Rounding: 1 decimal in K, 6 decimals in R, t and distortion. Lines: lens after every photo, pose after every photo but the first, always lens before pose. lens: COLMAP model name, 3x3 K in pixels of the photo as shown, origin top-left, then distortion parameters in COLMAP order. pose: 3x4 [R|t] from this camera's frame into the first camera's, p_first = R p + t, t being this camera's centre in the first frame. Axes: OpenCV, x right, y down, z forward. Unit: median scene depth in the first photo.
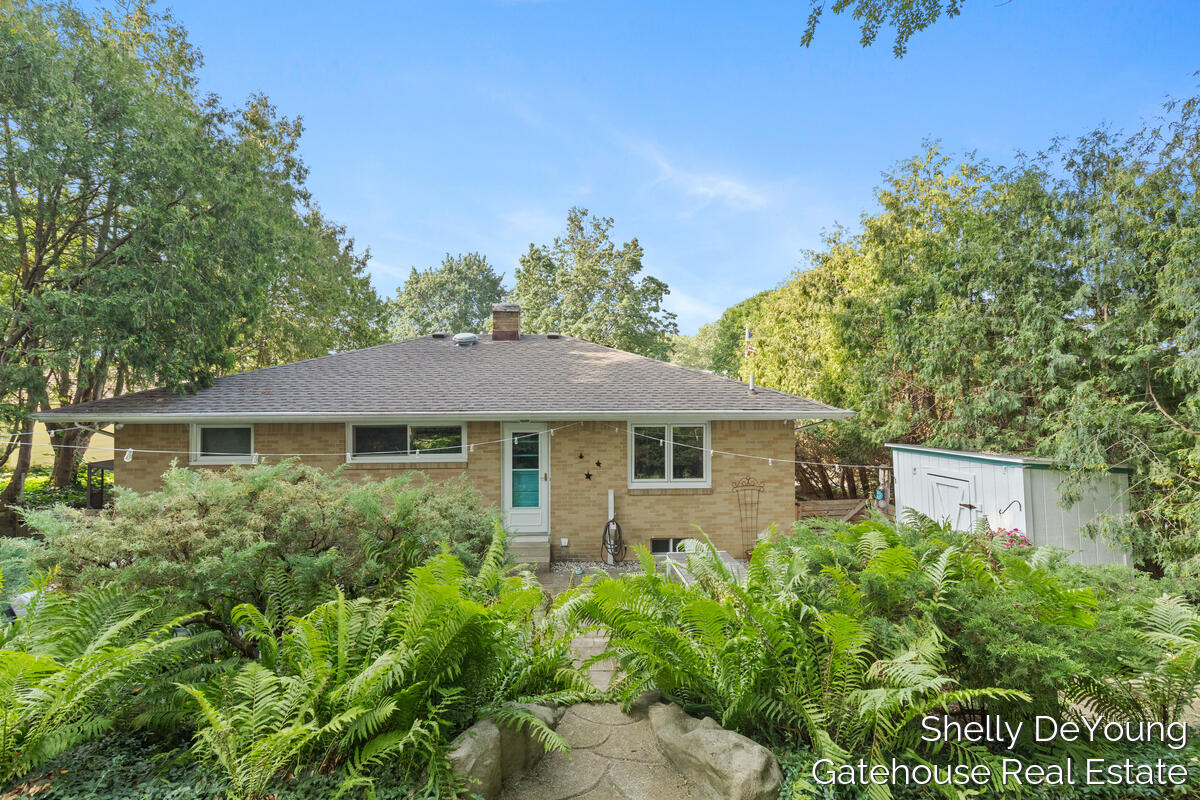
lens RADIAL K [[539.6, 0, 598.5], [0, 539.6, 396.4], [0, 0, 1]] dist [0.005649, -0.000974]
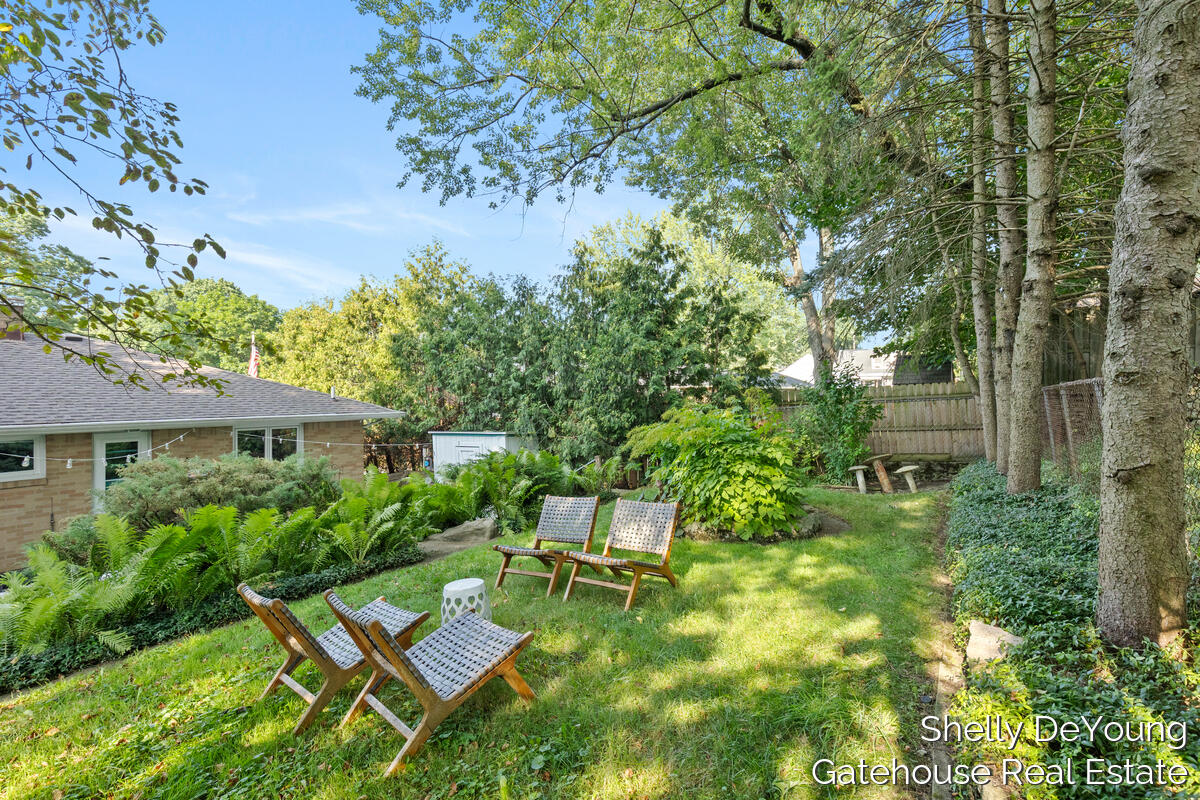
lens RADIAL K [[588.1, 0, 600.0], [0, 588.1, 400.0], [0, 0, 1]] dist [0.000662, 0.000049]
pose [[0.575222, -0.010204, 0.817934, -0.705076], [0.007257, 0.999947, 0.007371, -0.018858], [-0.817965, 0.001696, 0.575265, -0.498757]]
